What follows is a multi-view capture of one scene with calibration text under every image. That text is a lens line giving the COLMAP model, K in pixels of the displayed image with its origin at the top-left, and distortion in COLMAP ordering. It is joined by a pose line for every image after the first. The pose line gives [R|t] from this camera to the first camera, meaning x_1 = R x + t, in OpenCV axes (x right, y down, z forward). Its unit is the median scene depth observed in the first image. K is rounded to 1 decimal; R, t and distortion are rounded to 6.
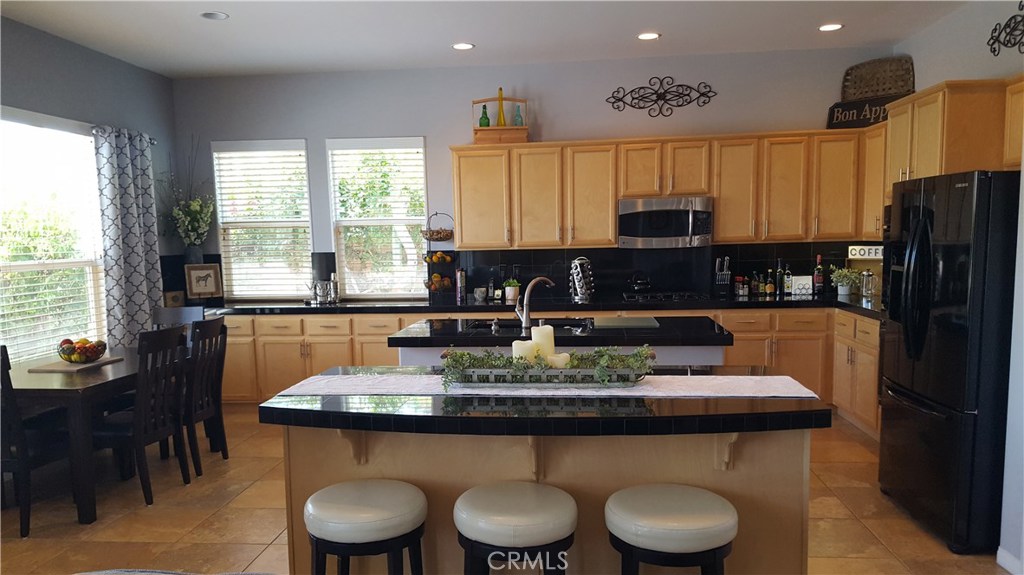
lens RADIAL K [[751.7, 0, 480.7], [0, 751.7, 328.0], [0, 0, 1]] dist [0.119242, -0.128147]
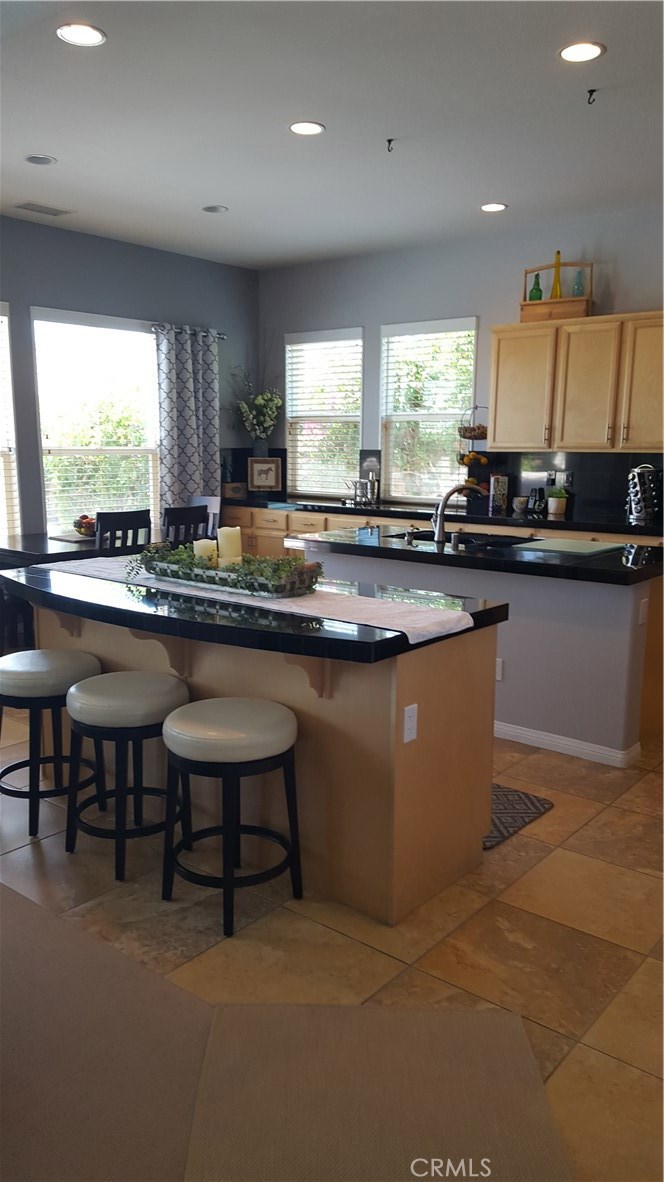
lens RADIAL K [[860.2, 0, 332.0], [0, 860.2, 591.0], [0, 0, 1]] dist [0.187974, -0.273895]
pose [[0.844231, 0.120414, -0.522278, 0.370796], [-0.090444, 0.992468, 0.082622, -0.011150], [0.528293, -0.022515, 0.848763, 0.062722]]
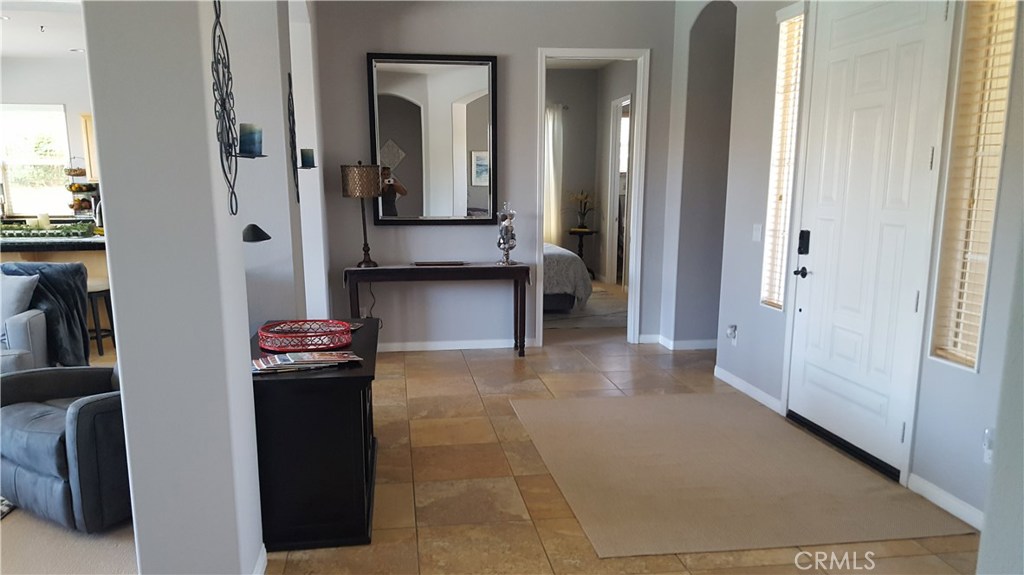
lens RADIAL K [[752.2, 0, 508.3], [0, 752.2, 334.8], [0, 0, 1]] dist [0.078965, -0.121870]
pose [[0.964409, -0.033103, 0.262336, 0.381953], [0.012961, 0.996858, 0.078142, 0.094803], [-0.264099, -0.071960, 0.961807, -0.732756]]
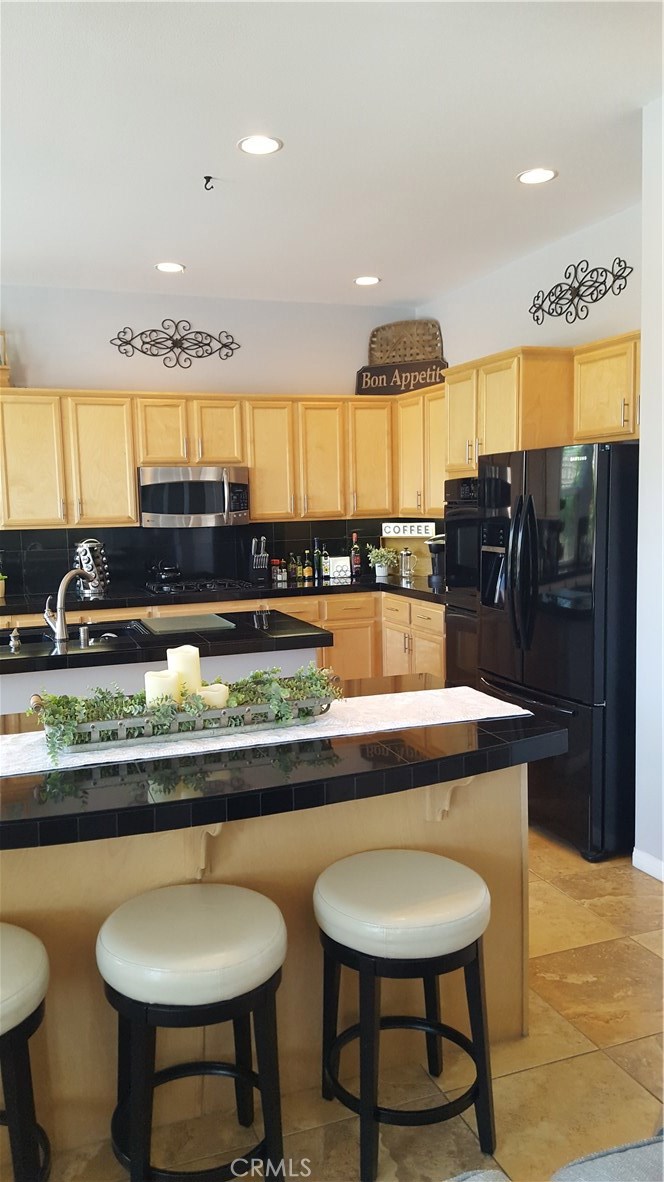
lens RADIAL K [[867.7, 0, 270.1], [0, 867.7, 590.9], [0, 0, 1]] dist [0.119242, -0.128147]
pose [[0.905509, -0.045234, 0.421910, -0.085195], [0.056840, 0.998271, -0.014965, -0.017839], [-0.420503, 0.037532, 0.906514, 0.114866]]
